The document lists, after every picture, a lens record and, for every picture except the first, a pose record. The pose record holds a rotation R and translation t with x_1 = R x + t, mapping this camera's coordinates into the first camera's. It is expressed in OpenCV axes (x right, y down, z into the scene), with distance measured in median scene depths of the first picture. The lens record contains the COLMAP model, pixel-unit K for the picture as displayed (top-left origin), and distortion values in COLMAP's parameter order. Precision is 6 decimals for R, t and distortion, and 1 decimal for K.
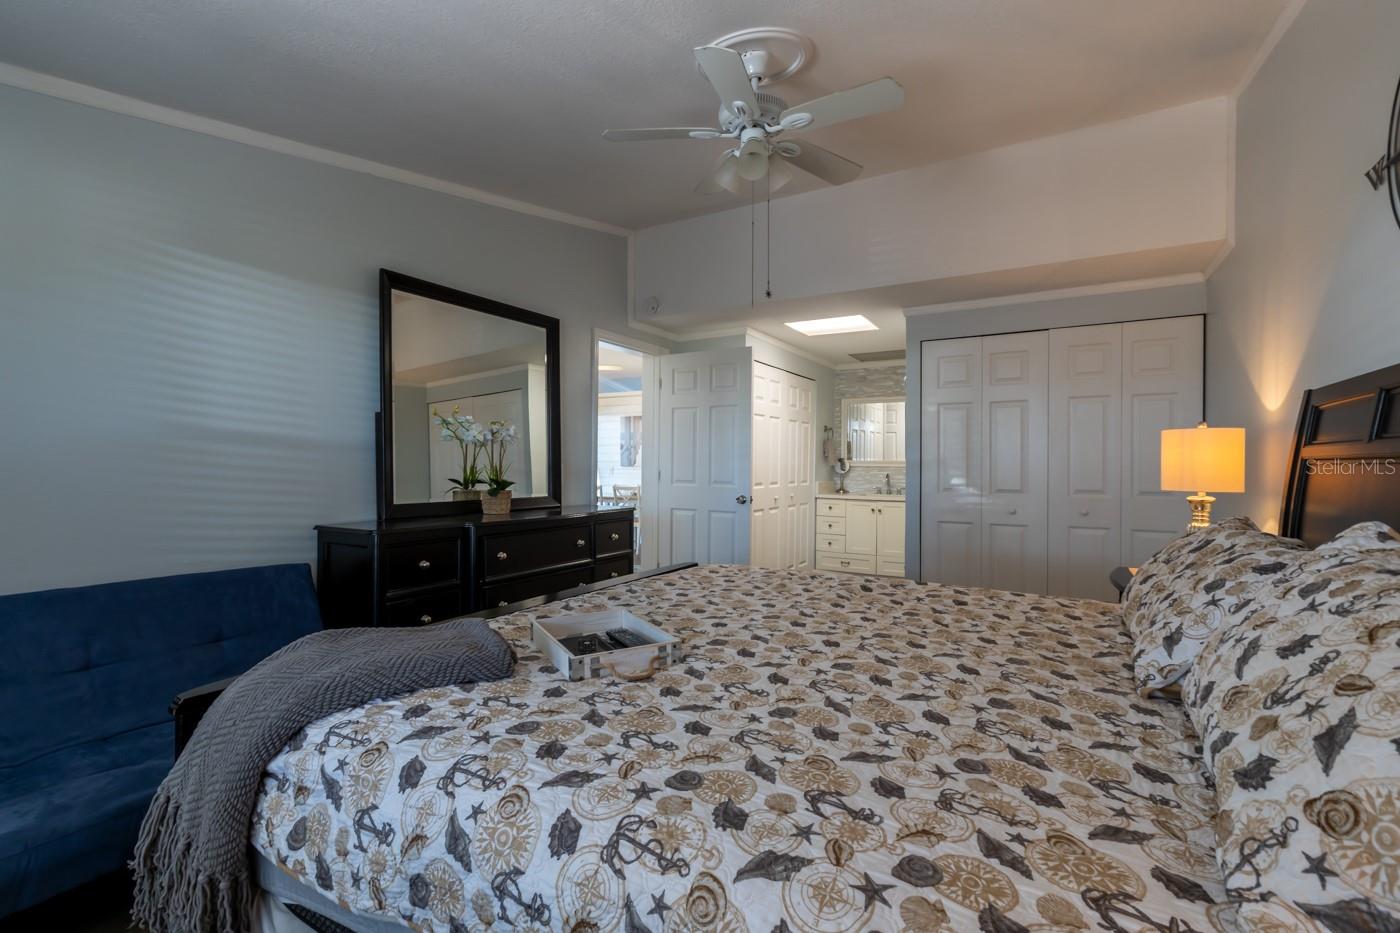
lens RADIAL K [[635.1, 0, 702.5], [0, 635.1, 467.4], [0, 0, 1]] dist [0.000882, 0.001867]
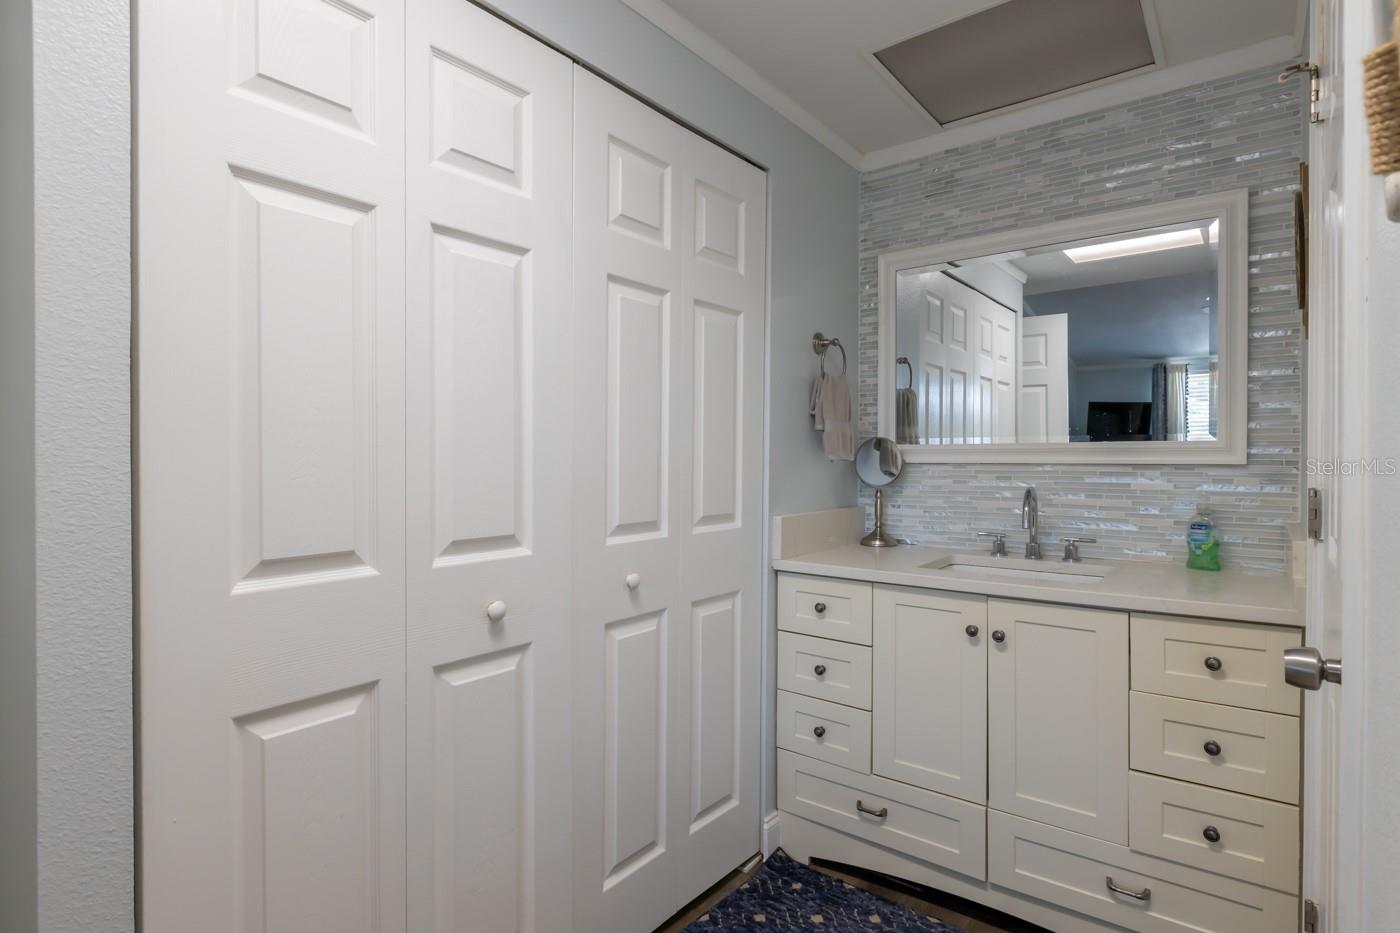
lens RADIAL K [[727.9, 0, 697.5], [0, 727.9, 466.4], [0, 0, 1]] dist [0.000174, -0.000504]
pose [[0.990905, -0.003019, -0.134528, 0.182723], [0.003672, 0.999983, 0.004605, -0.002298], [0.134512, -0.005057, 0.990899, 0.638966]]
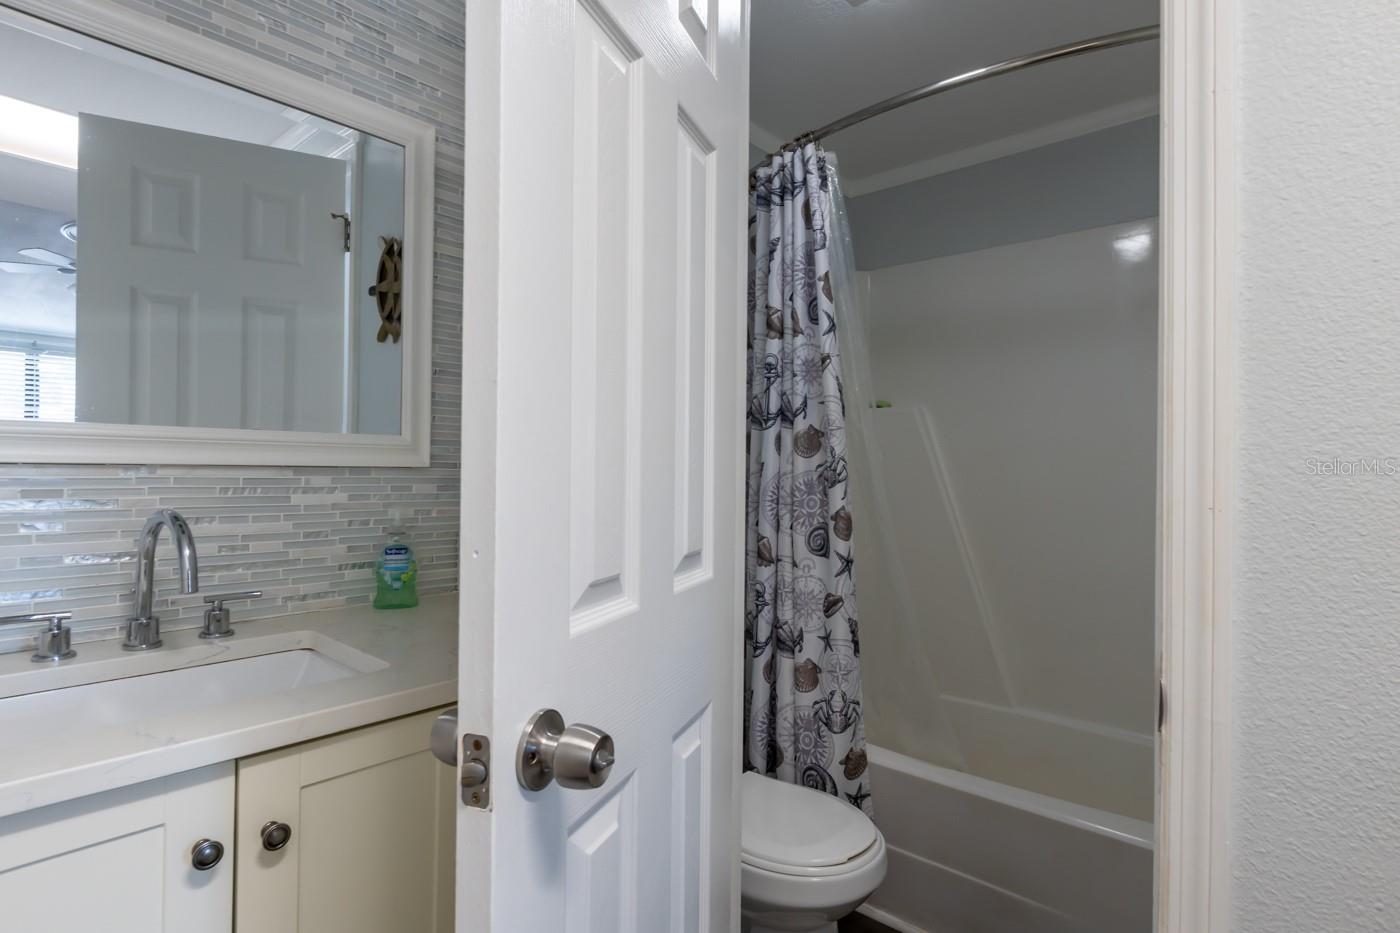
lens RADIAL K [[727.9, 0, 702.8], [0, 727.9, 461.1], [0, 0, 1]] dist [0.000174, -0.000504]
pose [[0.189204, 0.006544, 0.981916, 0.145952], [-0.005475, 0.999969, -0.005609, -0.002033], [-0.981922, -0.004314, 0.189234, 0.831080]]
